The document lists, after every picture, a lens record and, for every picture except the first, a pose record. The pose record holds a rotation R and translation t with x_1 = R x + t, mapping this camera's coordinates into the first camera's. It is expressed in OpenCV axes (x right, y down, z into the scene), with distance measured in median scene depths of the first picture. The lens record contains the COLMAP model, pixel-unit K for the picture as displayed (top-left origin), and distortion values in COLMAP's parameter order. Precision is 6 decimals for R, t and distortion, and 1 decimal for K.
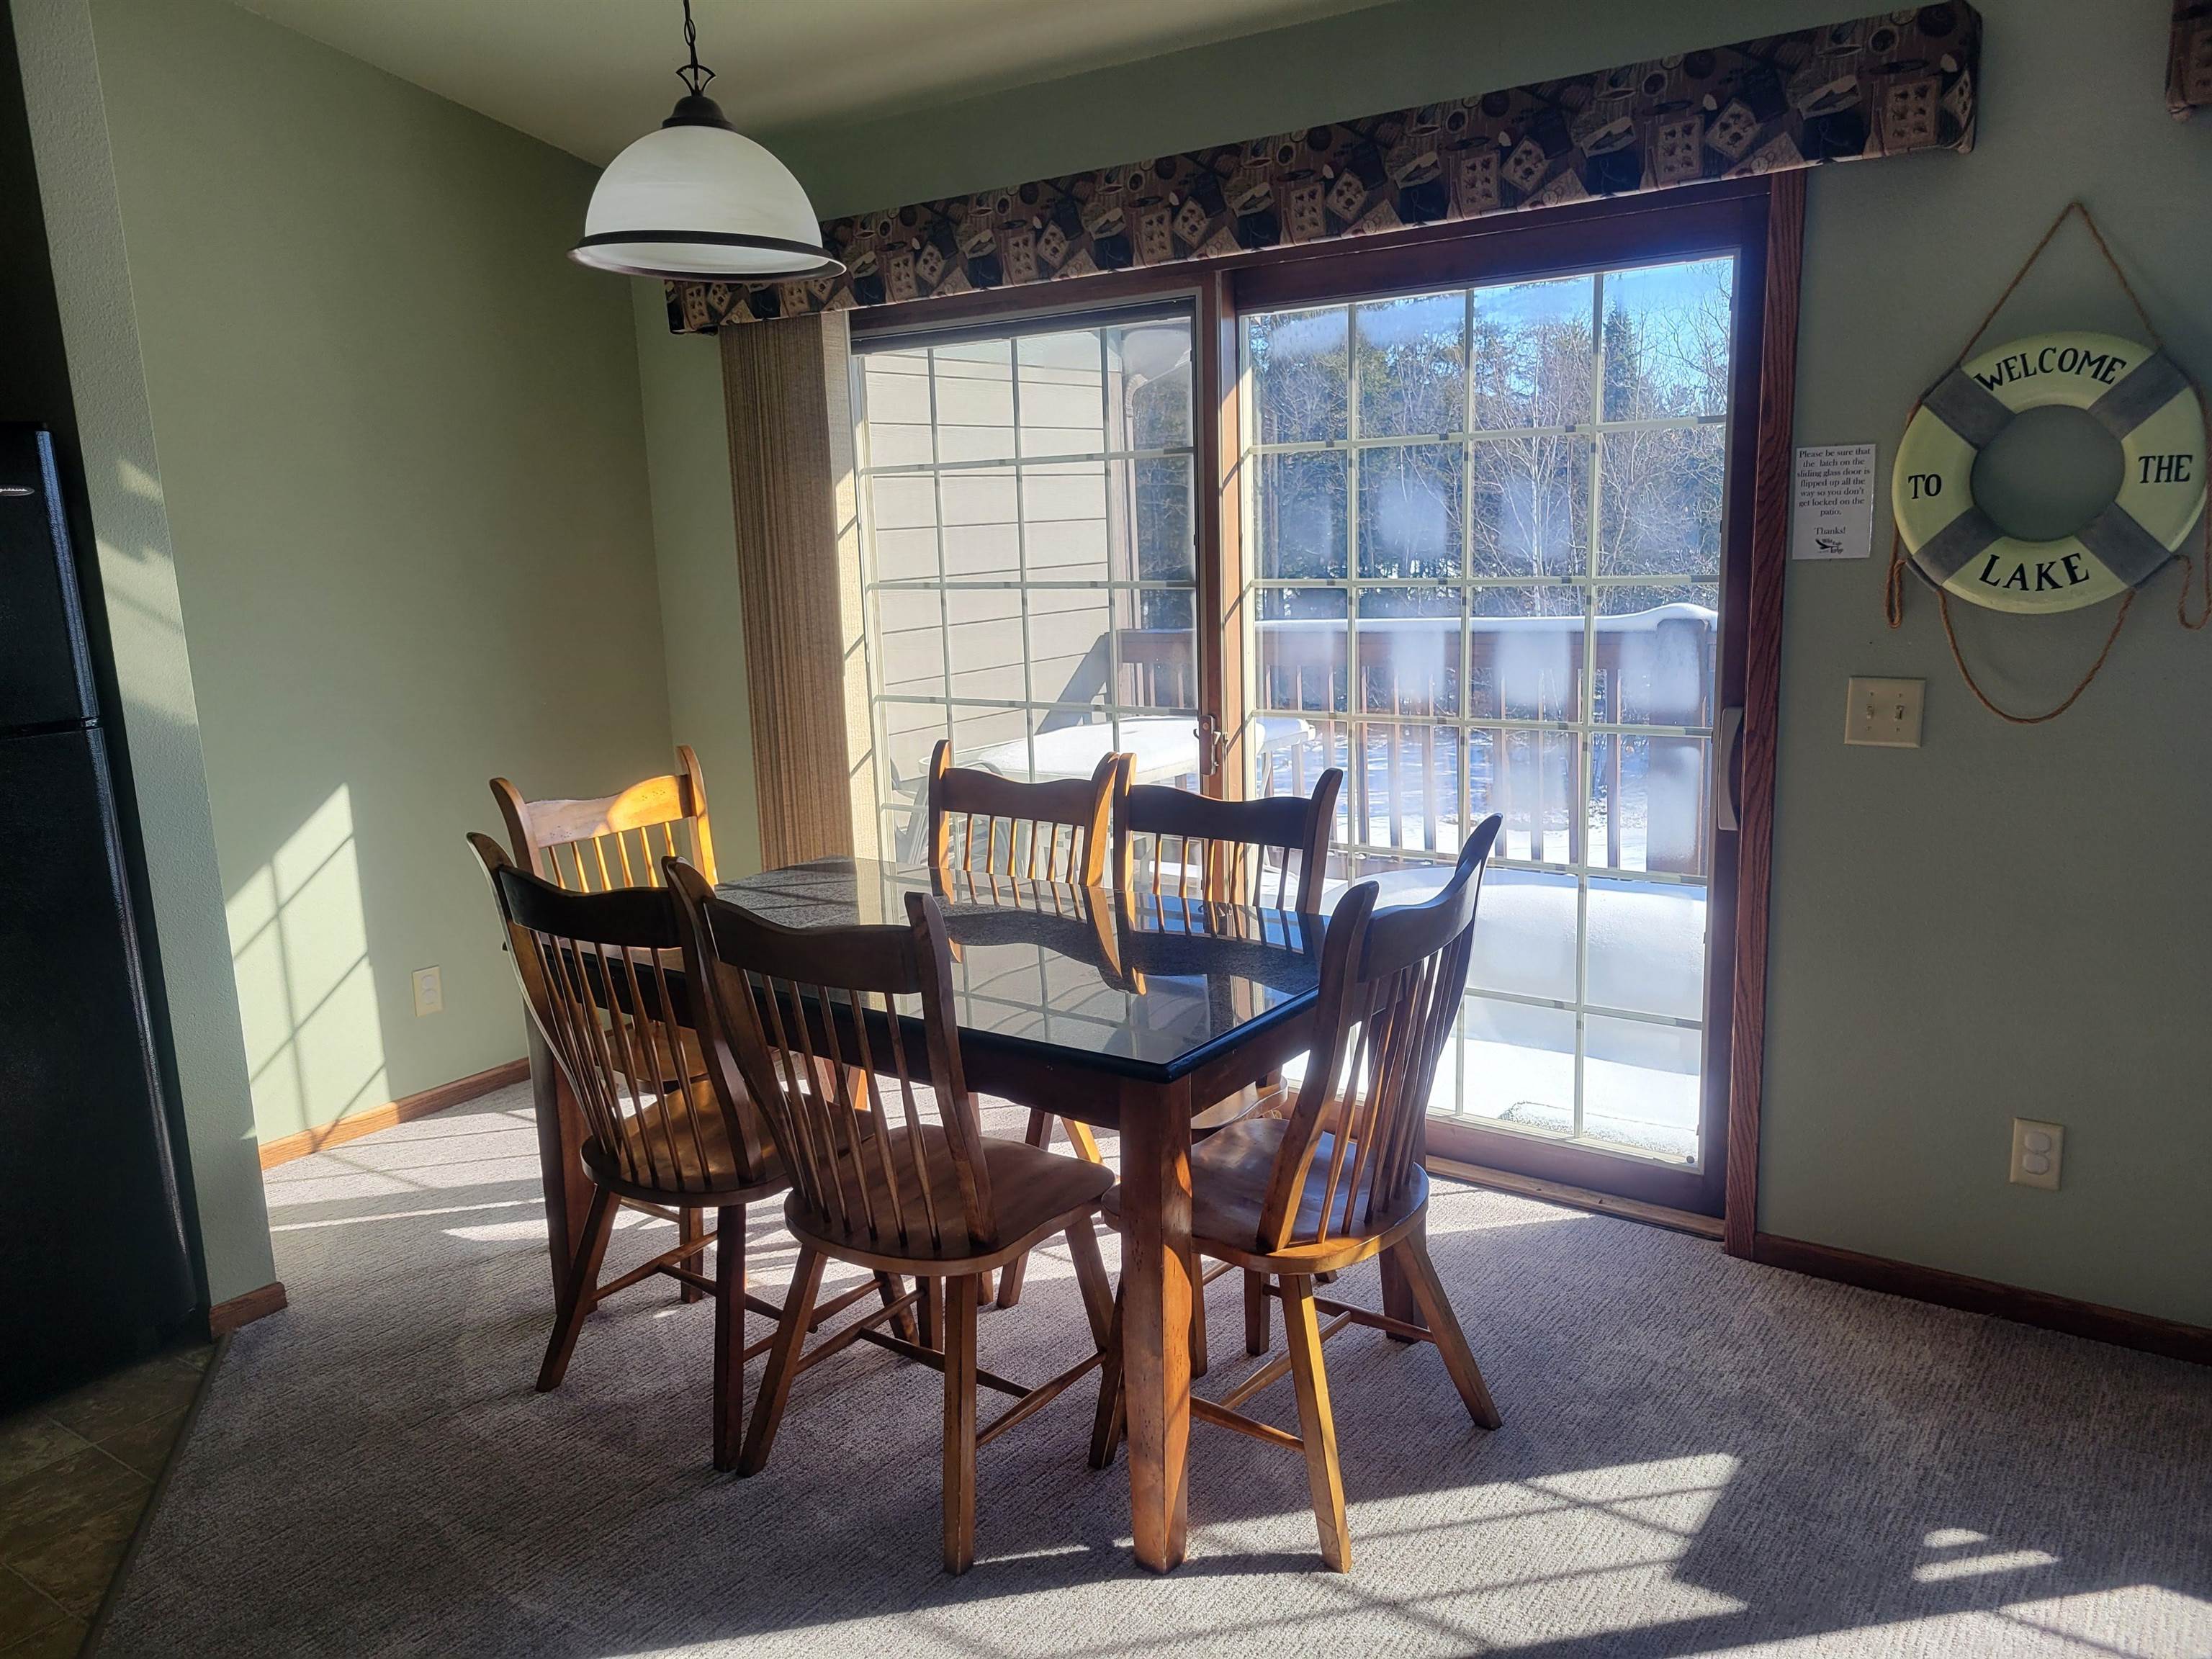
lens RADIAL K [[1672.1, 0, 1105.5], [0, 1672.1, 834.8], [0, 0, 1]] dist [0.041003, 0.002409]
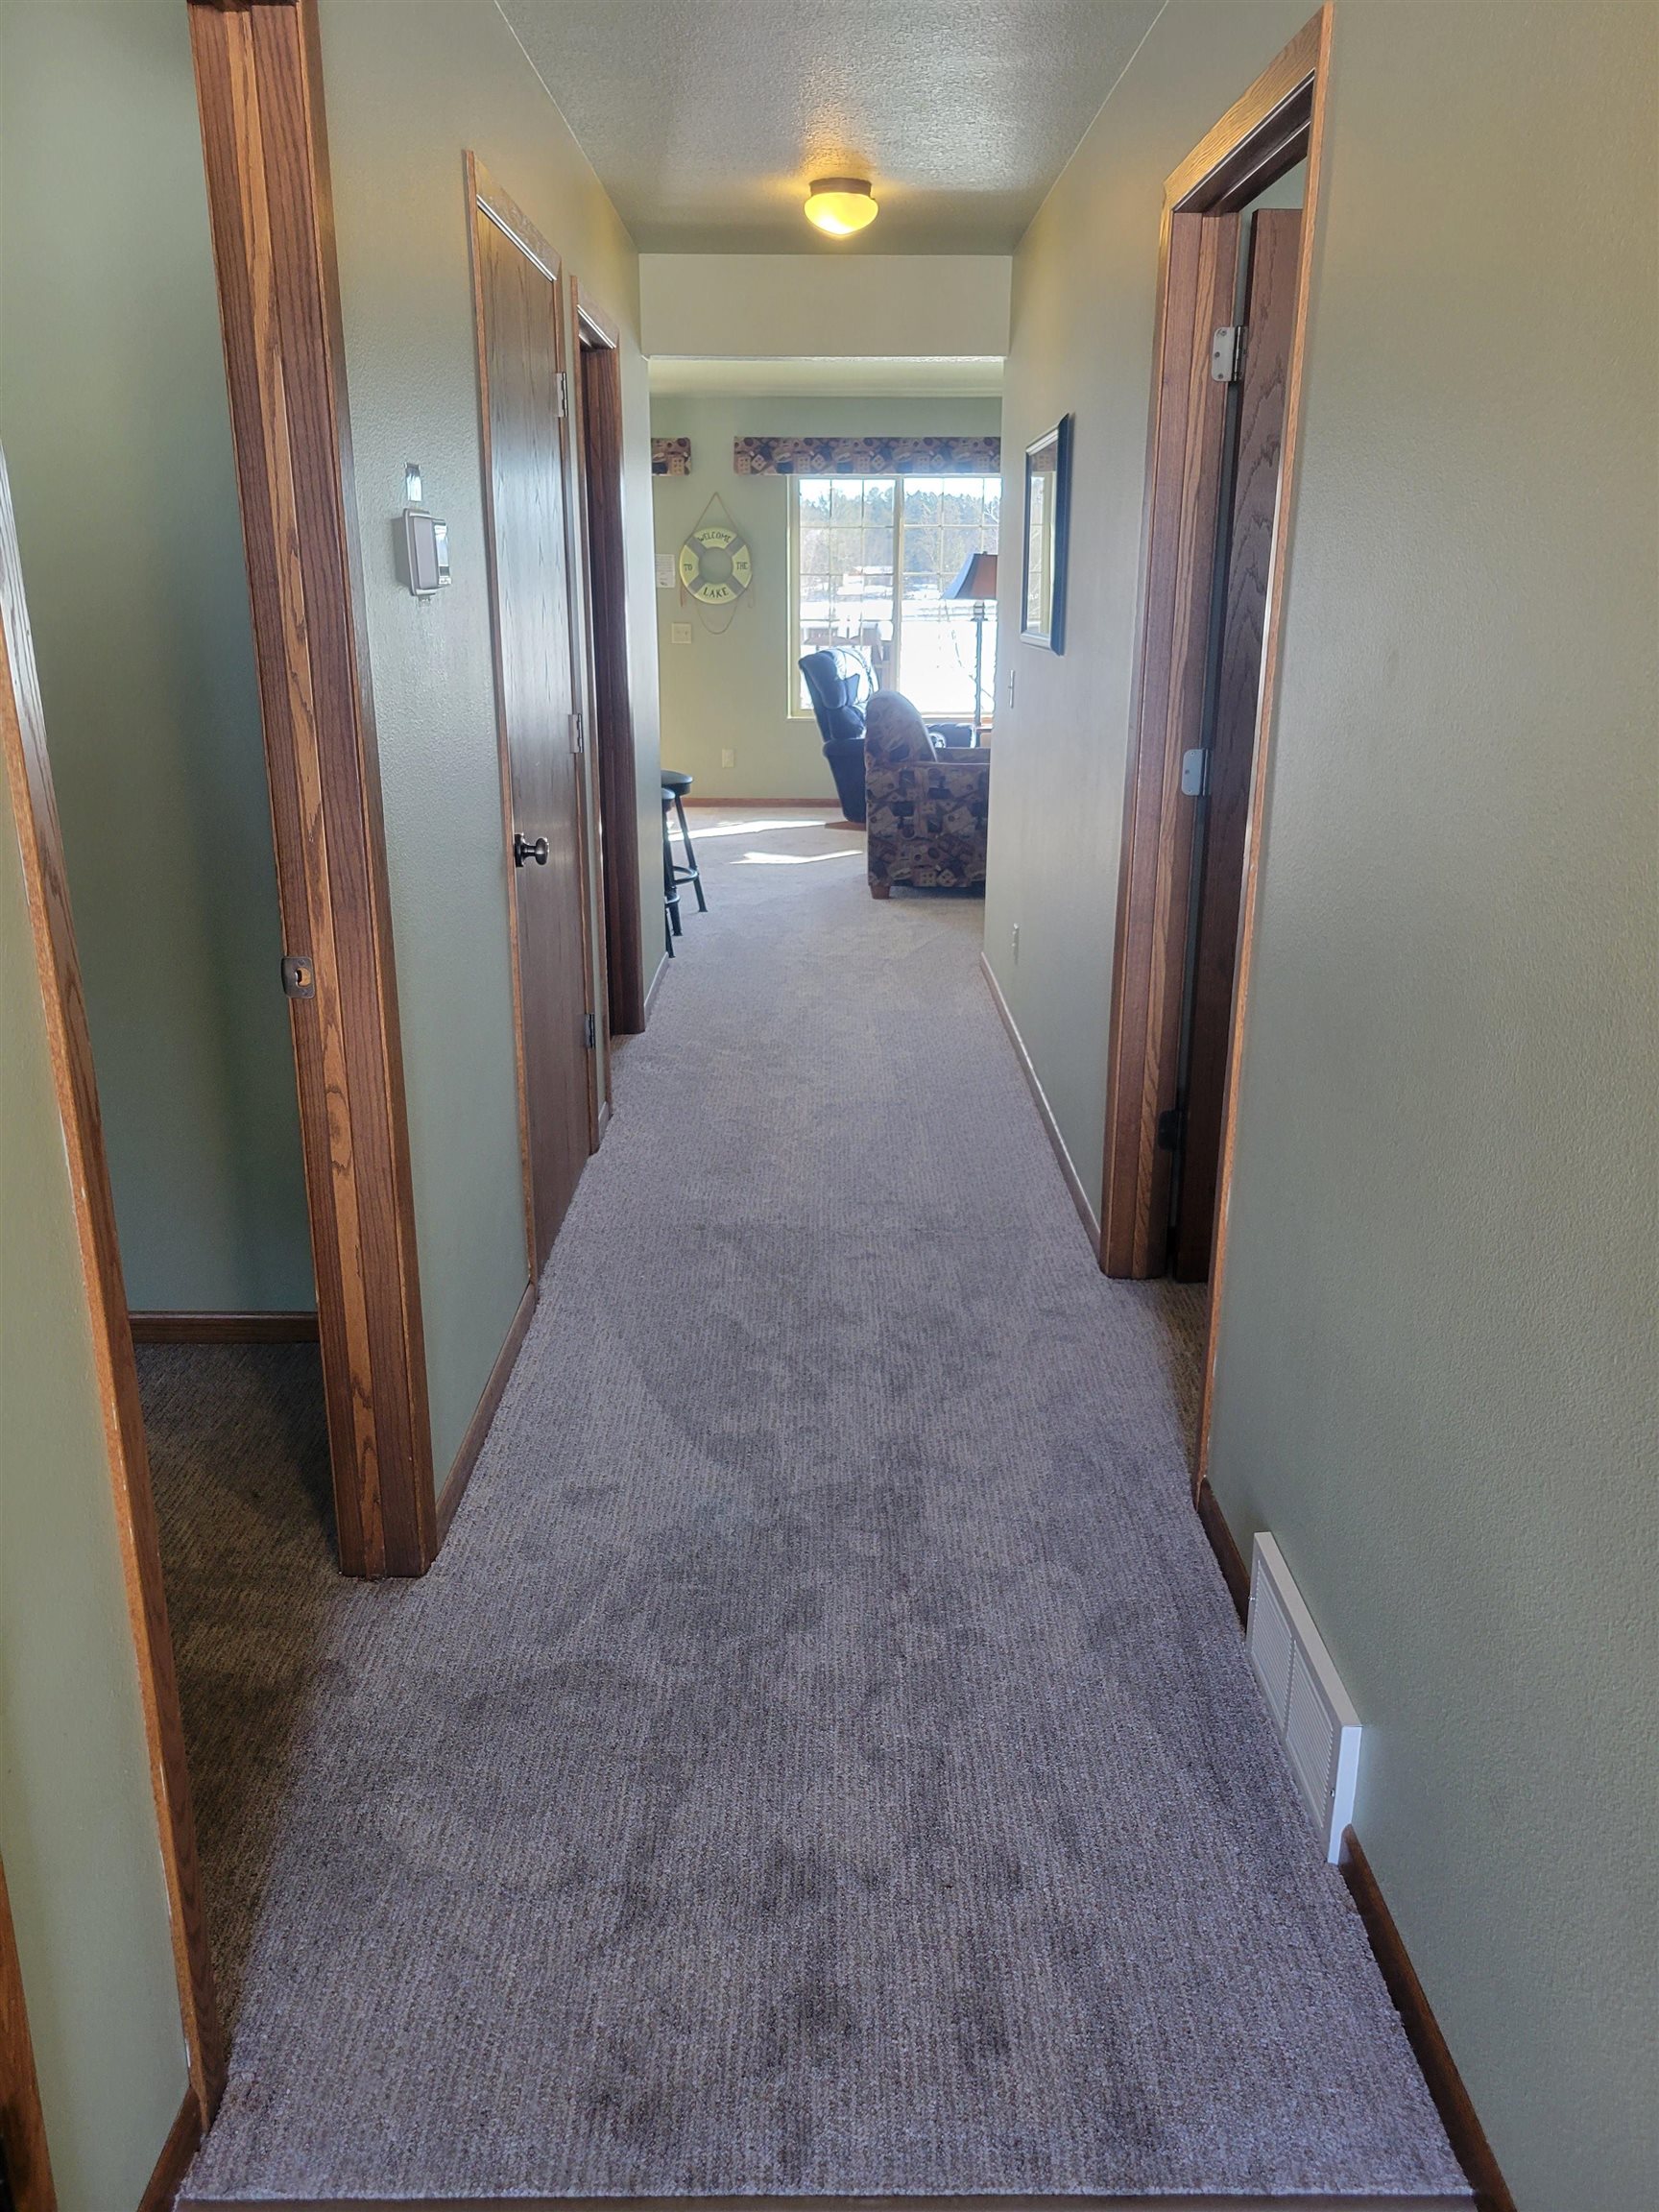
lens RADIAL K [[1672.1, 0, 830.7], [0, 1672.1, 1104.9], [0, 0, 1]] dist [0.041003, 0.002409]
pose [[0.803648, -0.146113, 0.576889, -1.591351], [0.082227, 0.987356, 0.135526, 0.493641], [-0.589396, -0.061479, 0.805501, -2.264696]]
